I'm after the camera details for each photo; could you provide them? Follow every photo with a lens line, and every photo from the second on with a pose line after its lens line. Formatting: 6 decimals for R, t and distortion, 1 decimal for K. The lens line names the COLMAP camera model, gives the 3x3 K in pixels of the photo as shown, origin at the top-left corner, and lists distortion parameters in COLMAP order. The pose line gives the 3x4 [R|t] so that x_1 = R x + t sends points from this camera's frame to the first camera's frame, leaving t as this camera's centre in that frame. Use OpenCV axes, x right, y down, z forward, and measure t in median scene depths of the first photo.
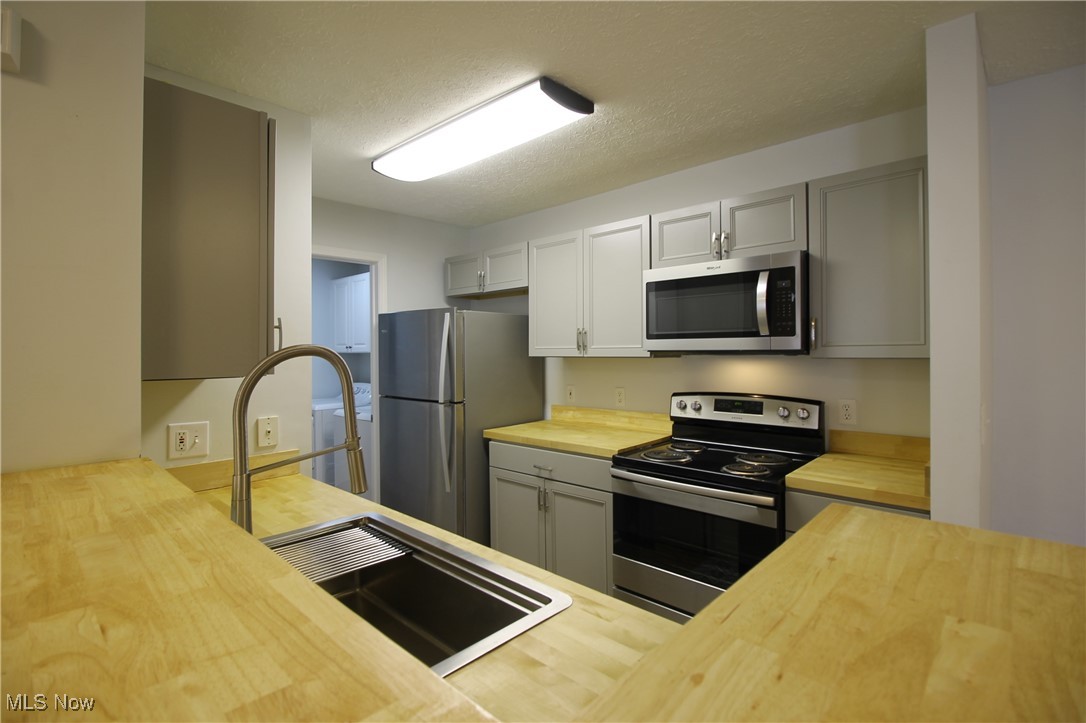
lens RADIAL K [[504.3, 0, 526.4], [0, 504.3, 355.3], [0, 0, 1]] dist [-0.004029, -0.003853]
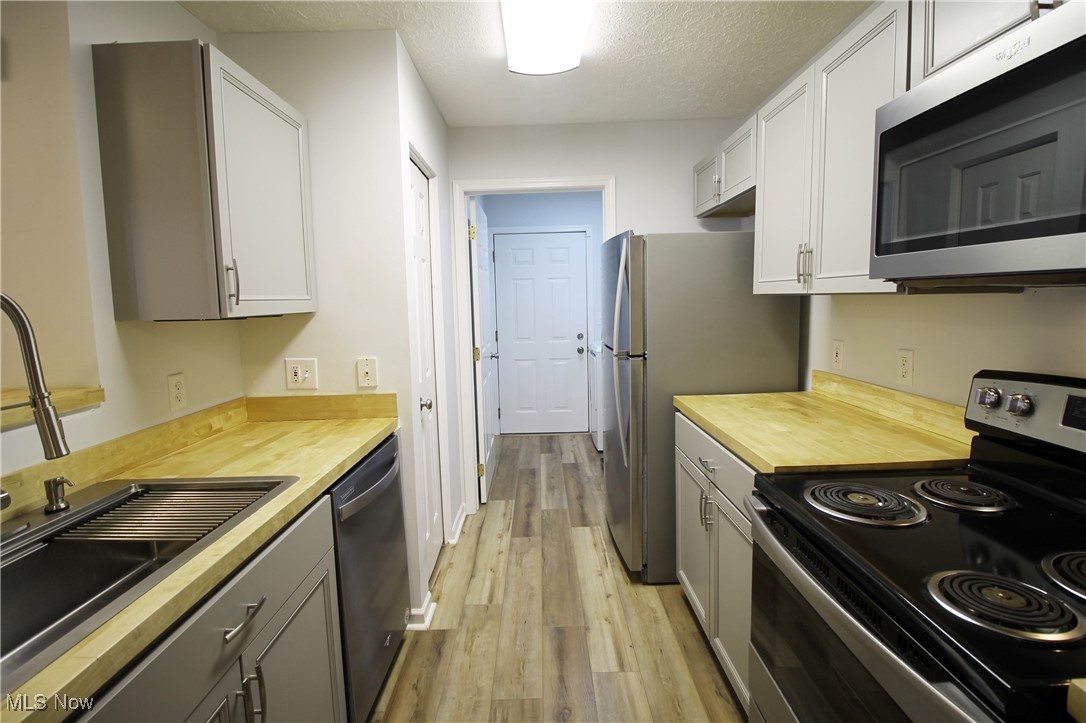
lens RADIAL K [[504.3, 0, 537.8], [0, 504.3, 350.0], [0, 0, 1]] dist [-0.004029, -0.003853]
pose [[0.699930, 0.063943, -0.711344, 0.333645], [0.013341, 0.994640, 0.102535, 0.004253], [0.714087, -0.081257, 0.695325, 0.397044]]
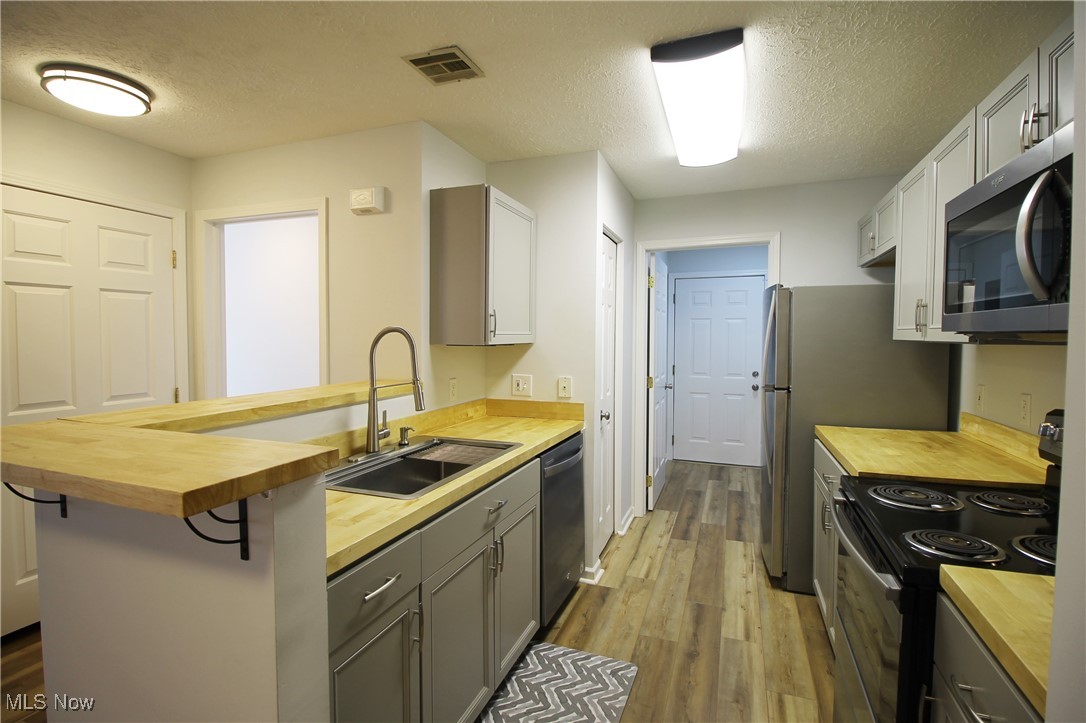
lens RADIAL K [[504.3, 0, 546.2], [0, 504.3, 353.9], [0, 0, 1]] dist [-0.004029, -0.003853]
pose [[0.406461, 0.042667, -0.912671, 0.564272], [-0.013061, 0.999078, 0.040890, -0.000704], [0.913575, -0.004700, 0.406644, 0.272560]]
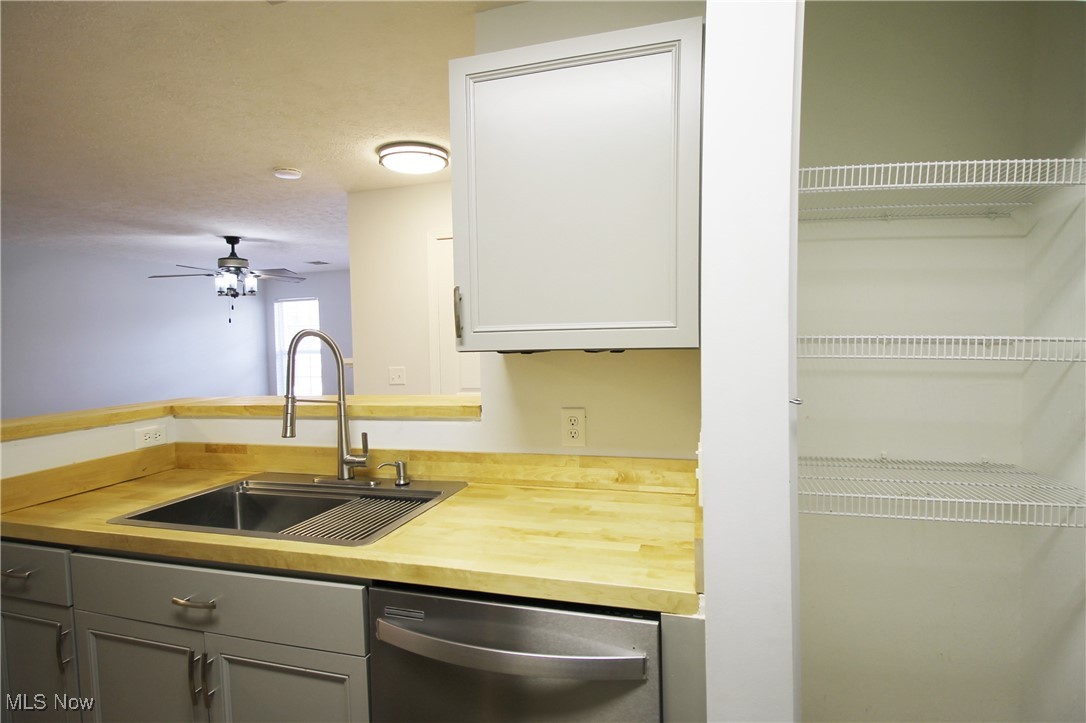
lens RADIAL K [[504.3, 0, 544.4], [0, 504.3, 361.3], [0, 0, 1]] dist [-0.004029, -0.003853]
pose [[-0.869552, 0.057813, -0.490445, -0.087984], [0.032949, 0.997703, 0.059190, 0.001856], [0.492740, 0.035309, -0.869460, 0.967878]]
